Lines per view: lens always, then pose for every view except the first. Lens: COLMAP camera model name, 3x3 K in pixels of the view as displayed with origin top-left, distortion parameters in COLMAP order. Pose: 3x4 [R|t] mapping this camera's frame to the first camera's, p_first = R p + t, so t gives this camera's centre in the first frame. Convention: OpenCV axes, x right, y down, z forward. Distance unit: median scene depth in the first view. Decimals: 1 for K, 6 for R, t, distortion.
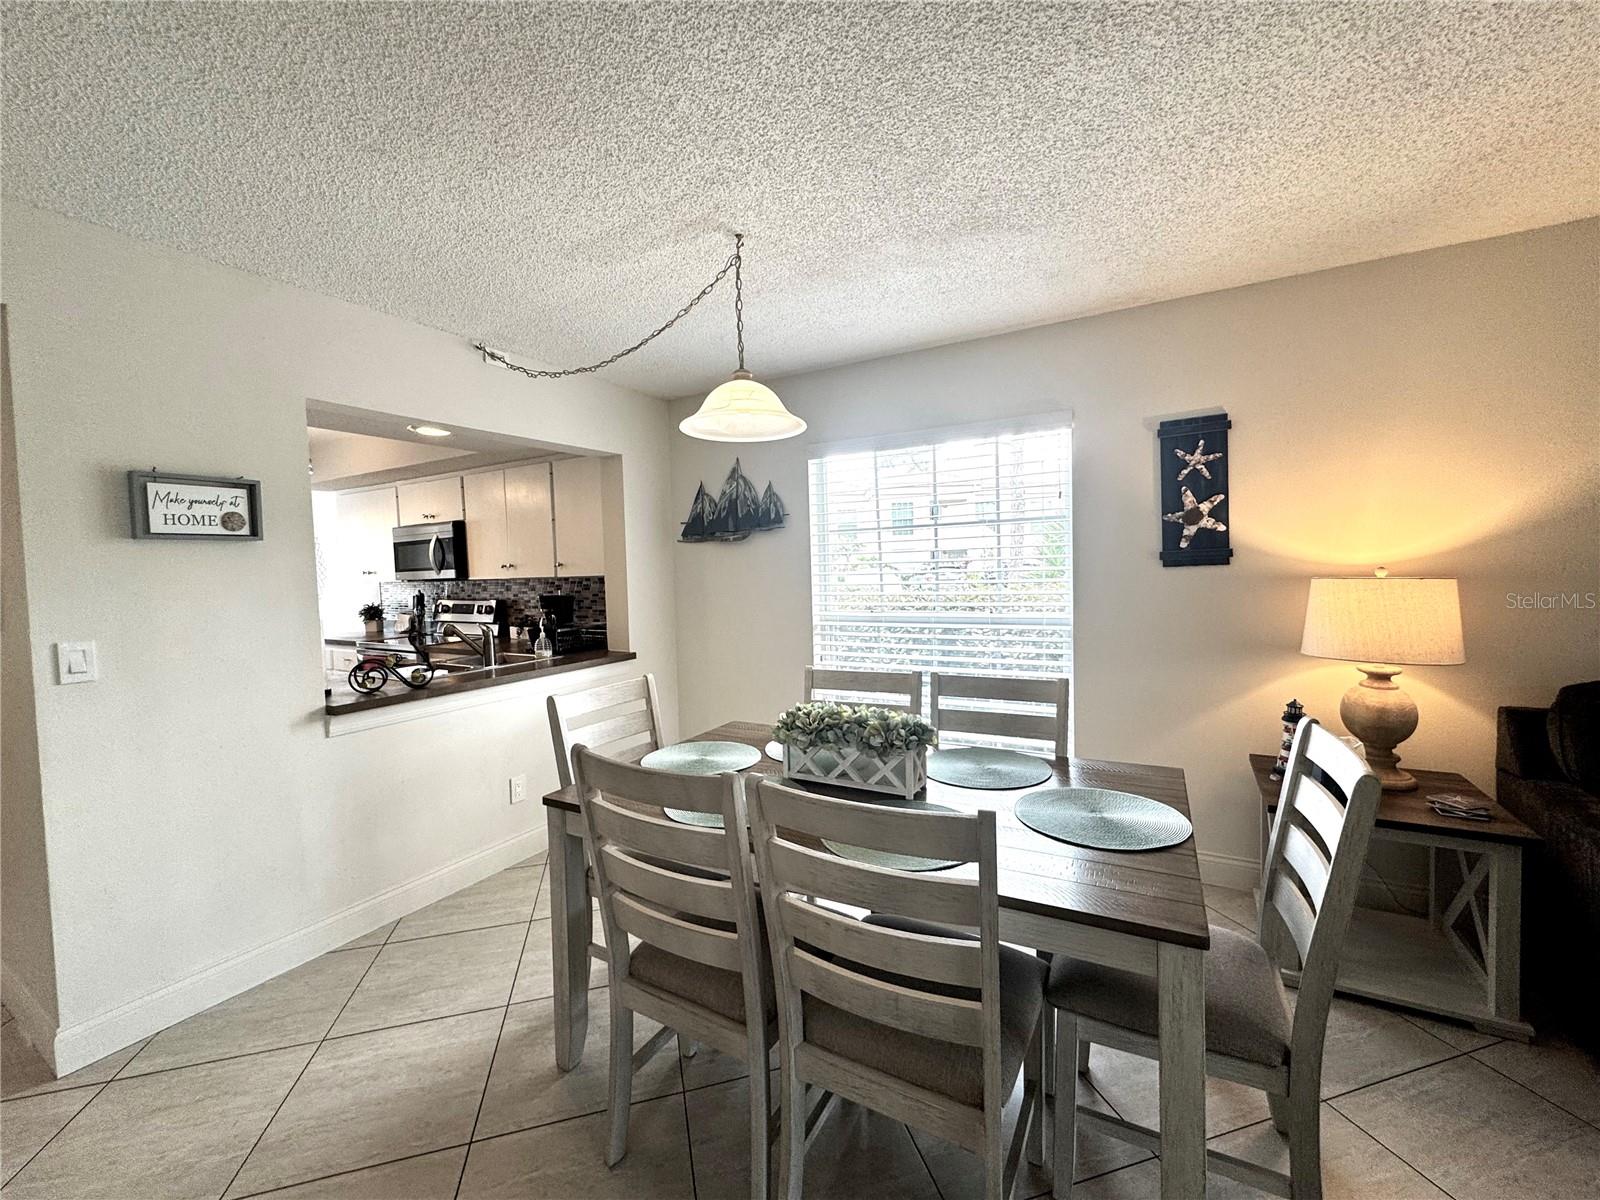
lens RADIAL K [[639.4, 0, 801.0], [0, 639.4, 596.4], [0, 0, 1]] dist [-0.007455, 0.002490]
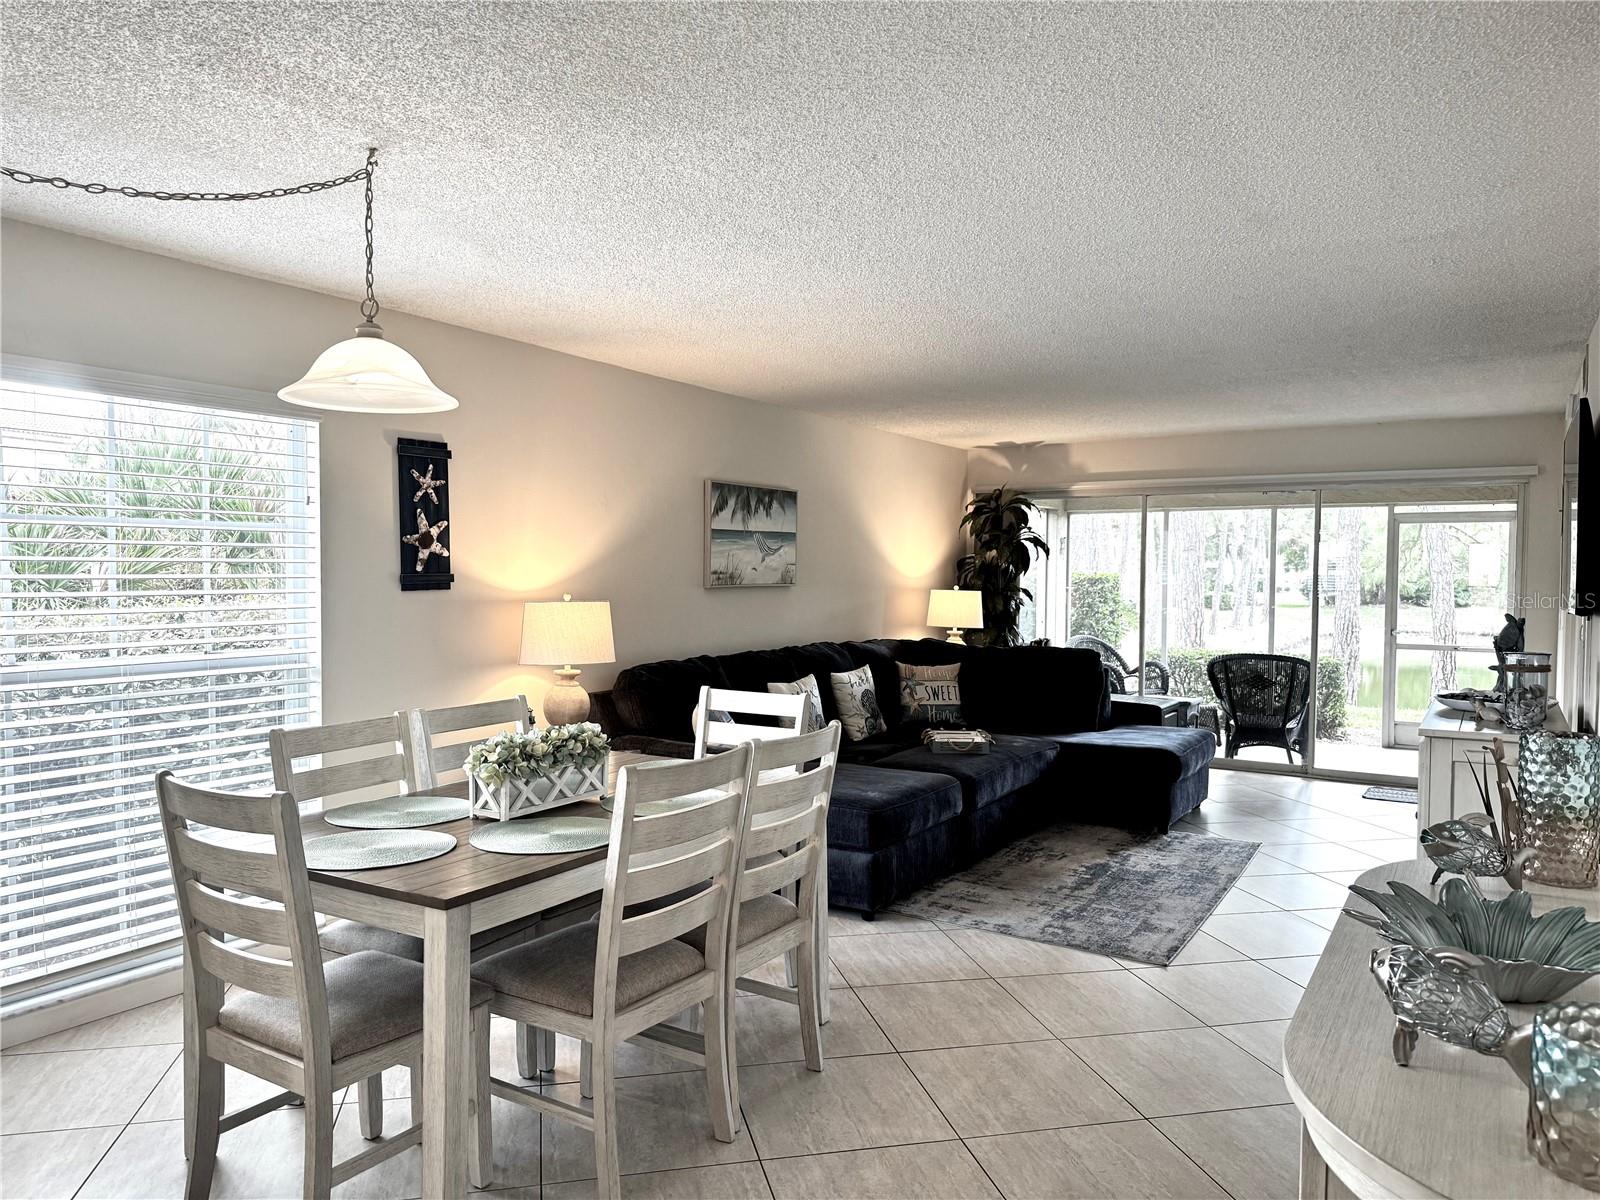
lens RADIAL K [[1117.8, 0, 799.5], [0, 1117.8, 606.7], [0, 0, 1]] dist [0.062283, -0.080850]
pose [[0.041678, -0.002823, 0.999127, -1.167689], [0.037106, 0.999311, 0.001275, -0.003192], [-0.998442, 0.037020, 0.041754, 0.374546]]
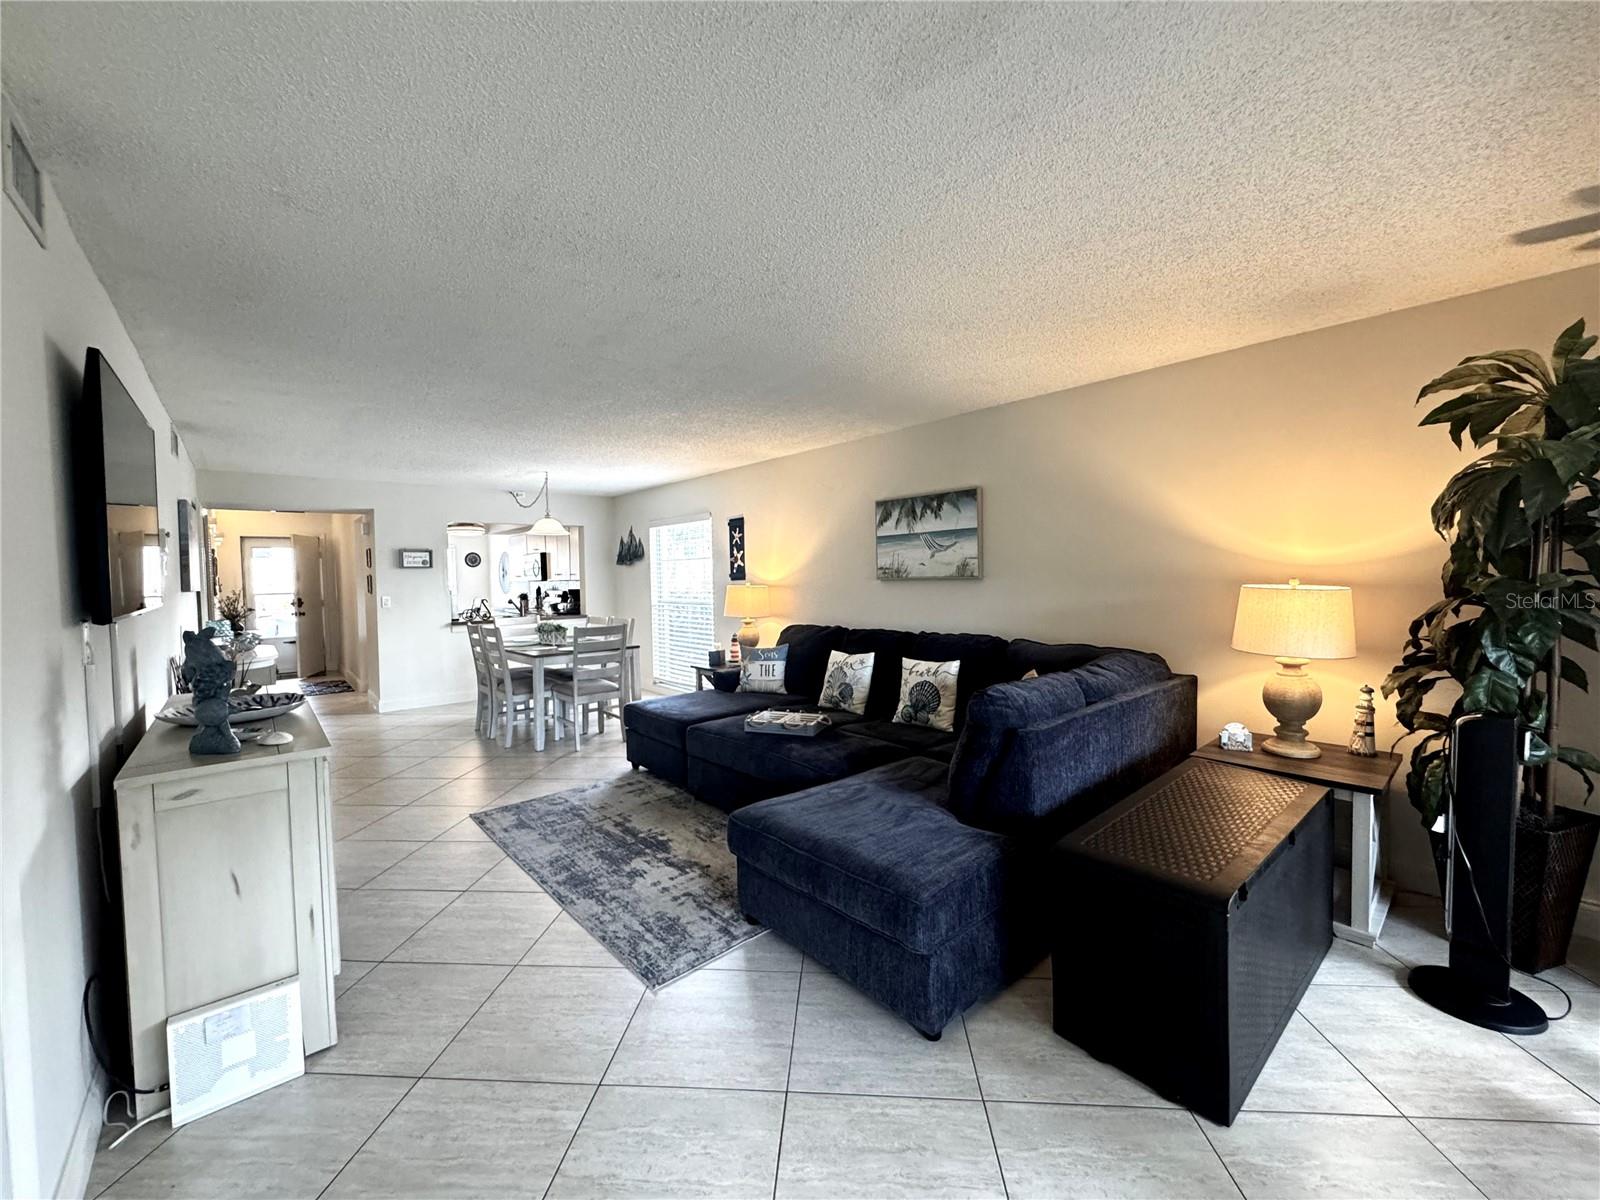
lens RADIAL K [[639.4, 0, 795.3], [0, 639.4, 601.8], [0, 0, 1]] dist [-0.007455, 0.002490]
pose [[0.940003, 0.026945, -0.340102, 1.731378], [-0.025911, 0.999635, 0.007582, 0.009067], [0.340182, 0.001685, 0.940358, -1.233278]]
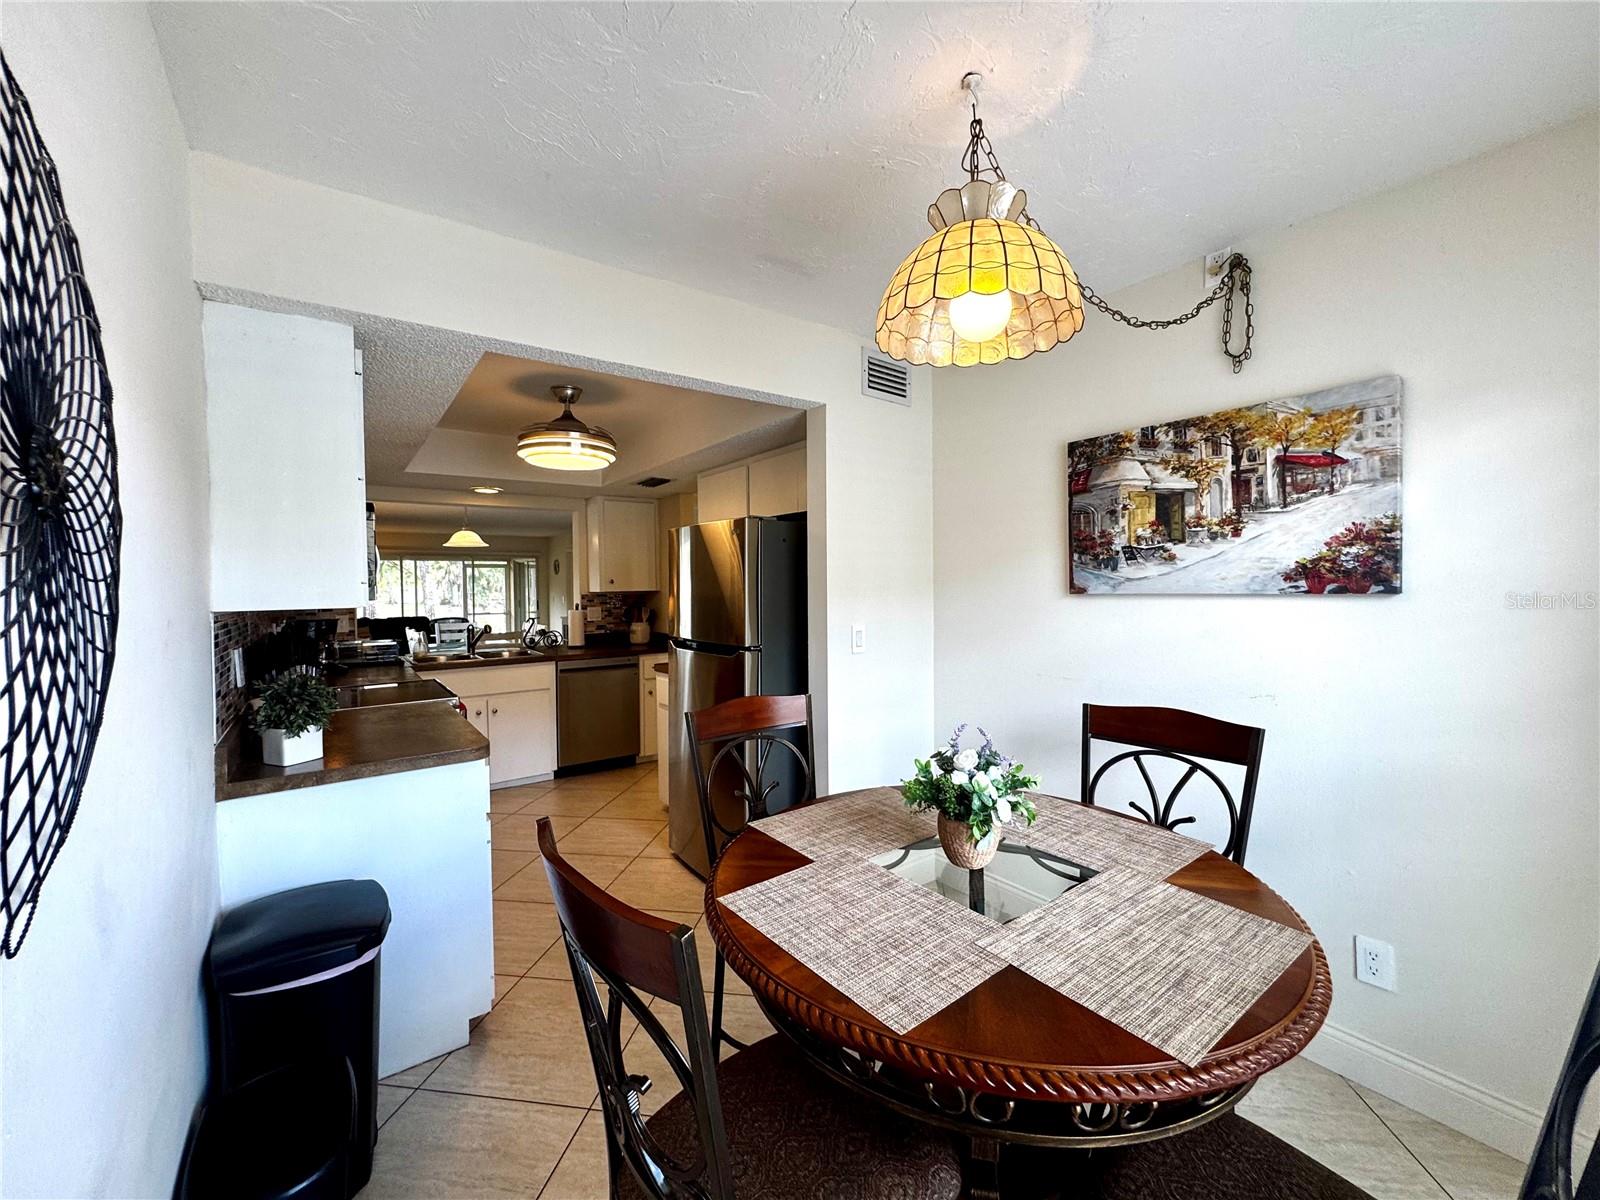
lens RADIAL K [[639.4, 0, 799.8], [0, 639.4, 597.3], [0, 0, 1]] dist [-0.007455, 0.002490]
pose [[-0.914443, 0.029245, 0.403658, -2.449404], [0.051342, 0.997710, 0.044025, -0.034036], [-0.401446, 0.060983, -0.913850, 2.718647]]
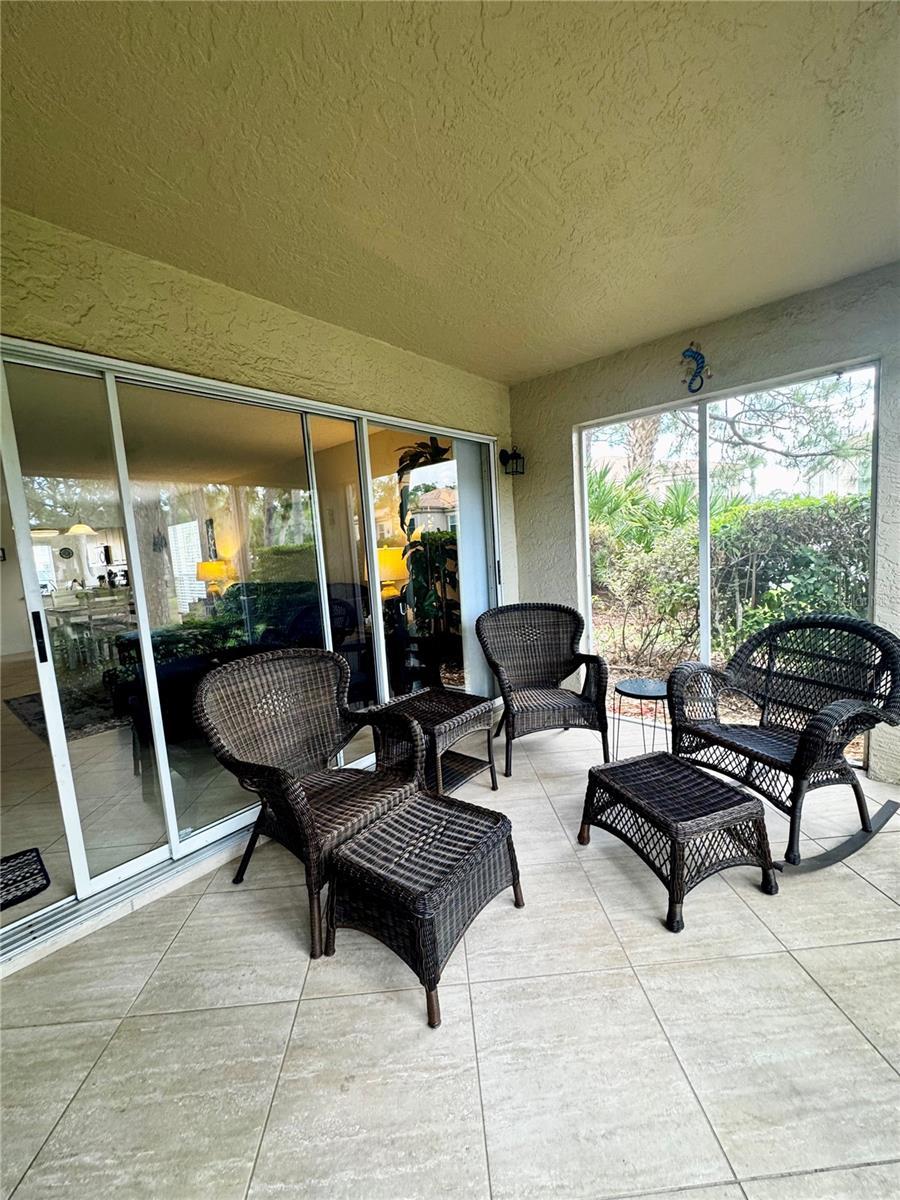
lens RADIAL K [[479.5, 0, 443.7], [0, 479.5, 599.9], [0, 0, 1]] dist [-0.007455, 0.002490]
pose [[0.978354, -0.010402, -0.206678, 2.692879], [0.025070, 0.997338, 0.068476, 0.037122], [0.205416, -0.072175, 0.976010, -1.596849]]
